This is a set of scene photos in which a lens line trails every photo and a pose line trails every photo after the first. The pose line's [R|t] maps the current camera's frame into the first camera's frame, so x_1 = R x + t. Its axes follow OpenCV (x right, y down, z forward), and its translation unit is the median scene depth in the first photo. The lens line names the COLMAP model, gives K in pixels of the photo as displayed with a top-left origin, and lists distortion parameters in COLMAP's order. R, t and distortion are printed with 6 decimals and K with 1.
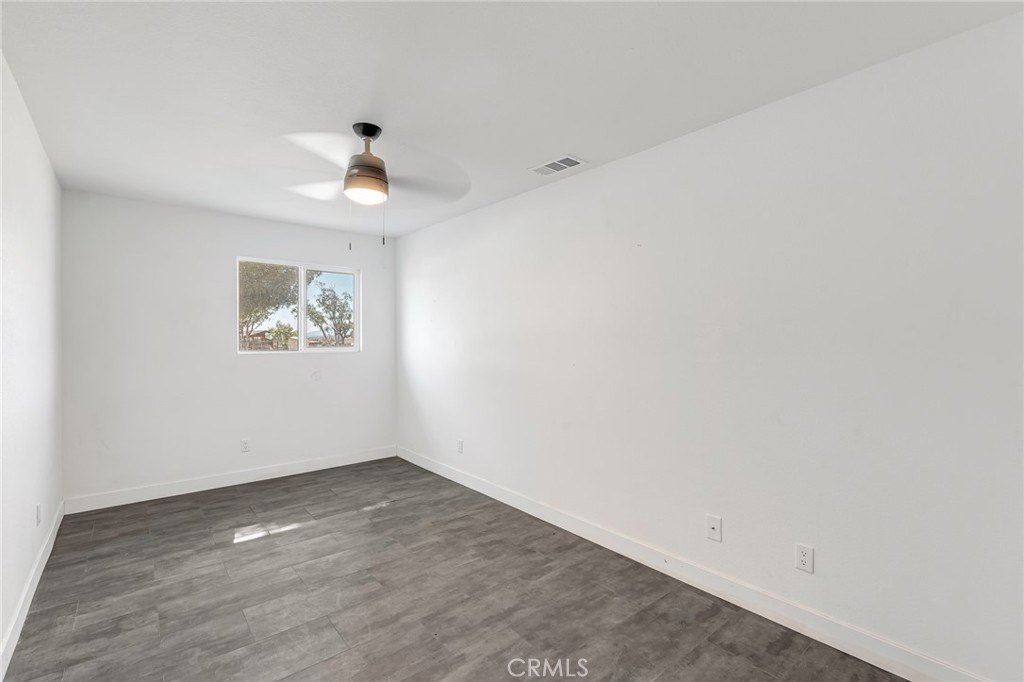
lens RADIAL K [[451.4, 0, 512.0], [0, 451.4, 344.3], [0, 0, 1]] dist [0.014362, -0.000159]
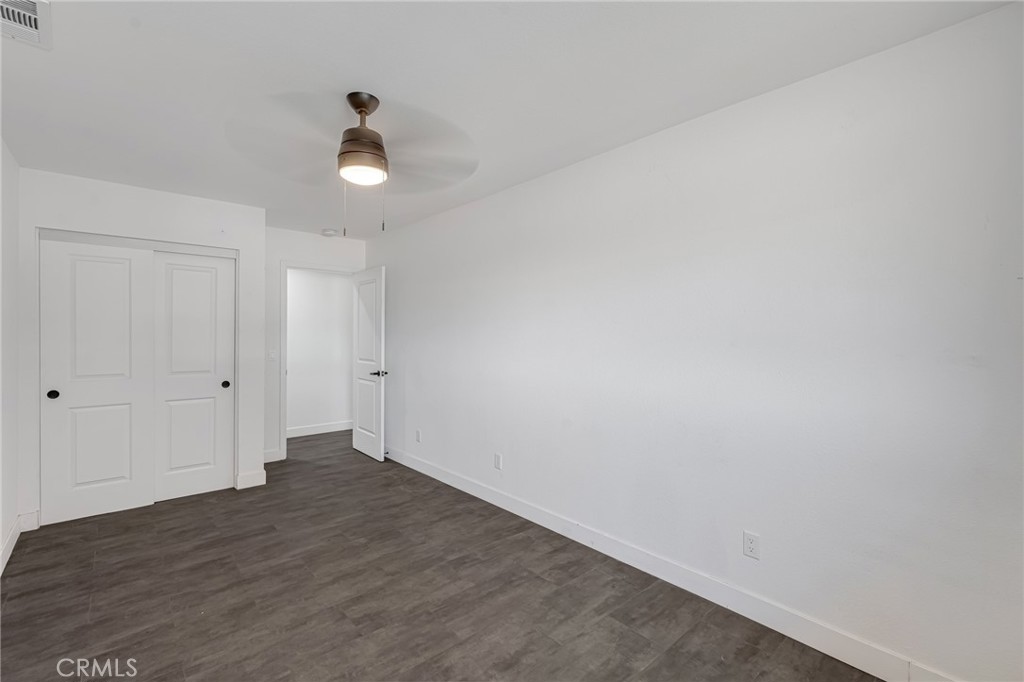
lens RADIAL K [[451.4, 0, 507.0], [0, 451.4, 331.2], [0, 0, 1]] dist [0.014362, -0.000159]
pose [[-0.999945, -0.001127, -0.010404, -0.628474], [-0.001176, 0.999988, 0.004715, -0.025491], [0.010399, 0.004727, -0.999935, 1.996032]]
